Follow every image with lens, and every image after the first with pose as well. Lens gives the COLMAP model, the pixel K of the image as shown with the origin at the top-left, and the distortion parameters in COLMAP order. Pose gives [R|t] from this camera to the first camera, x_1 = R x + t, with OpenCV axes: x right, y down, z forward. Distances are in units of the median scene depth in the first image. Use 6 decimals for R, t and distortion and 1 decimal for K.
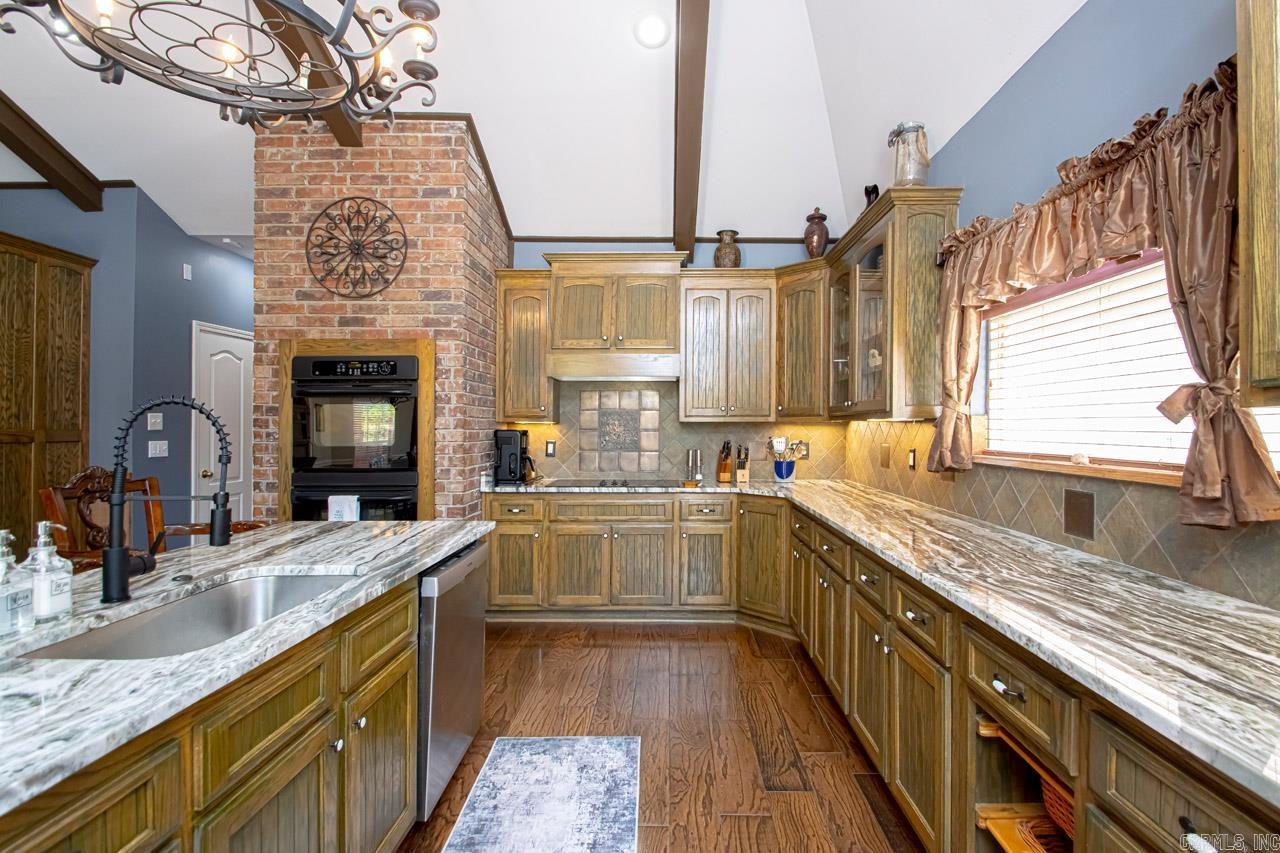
lens RADIAL K [[599.4, 0, 644.8], [0, 599.4, 428.0], [0, 0, 1]] dist [0.021122, -0.019667]
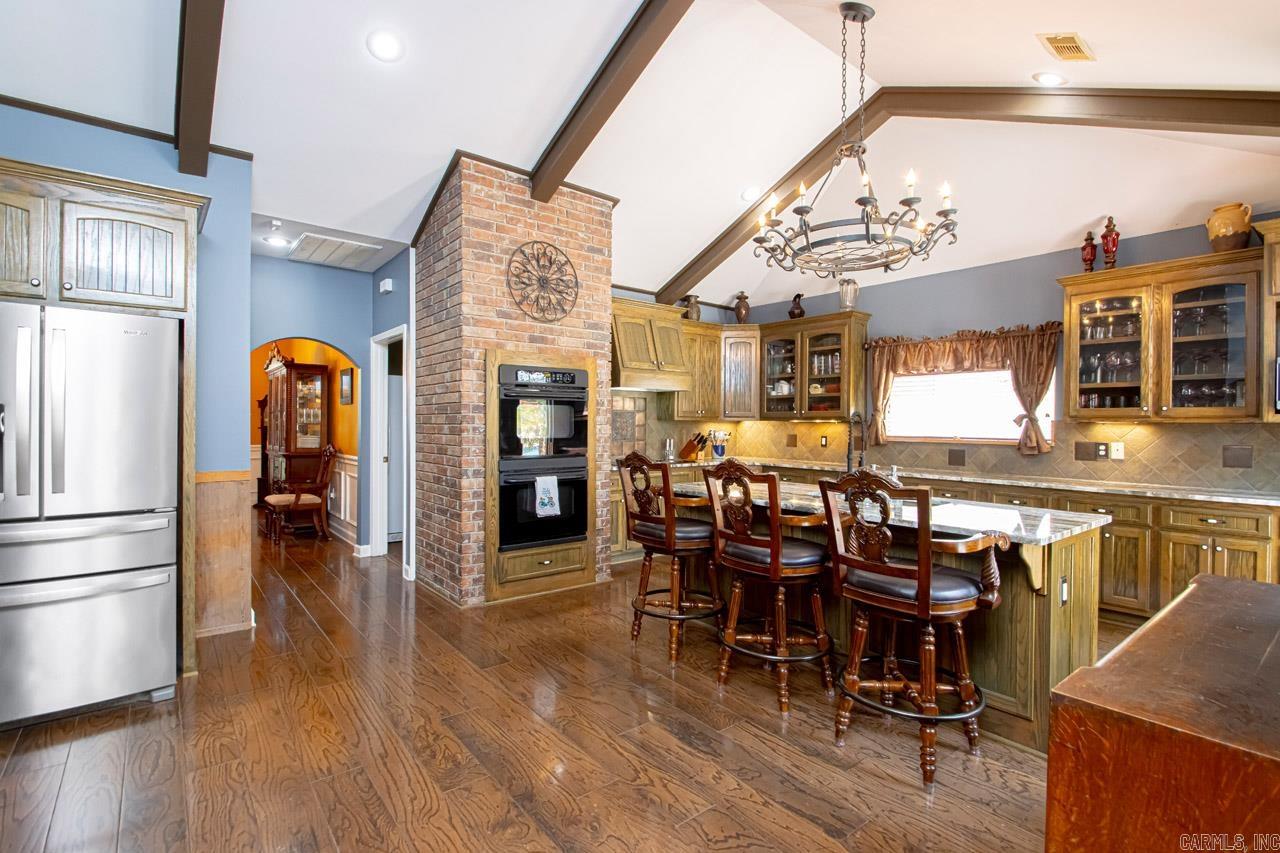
lens RADIAL K [[599.4, 0, 644.8], [0, 599.4, 428.0], [0, 0, 1]] dist [0.021122, -0.019667]
pose [[0.774793, 0.000701, 0.632214, -1.111876], [-0.006342, 0.999958, 0.006662, -0.000886], [-0.632183, -0.009171, 0.774765, -0.119779]]
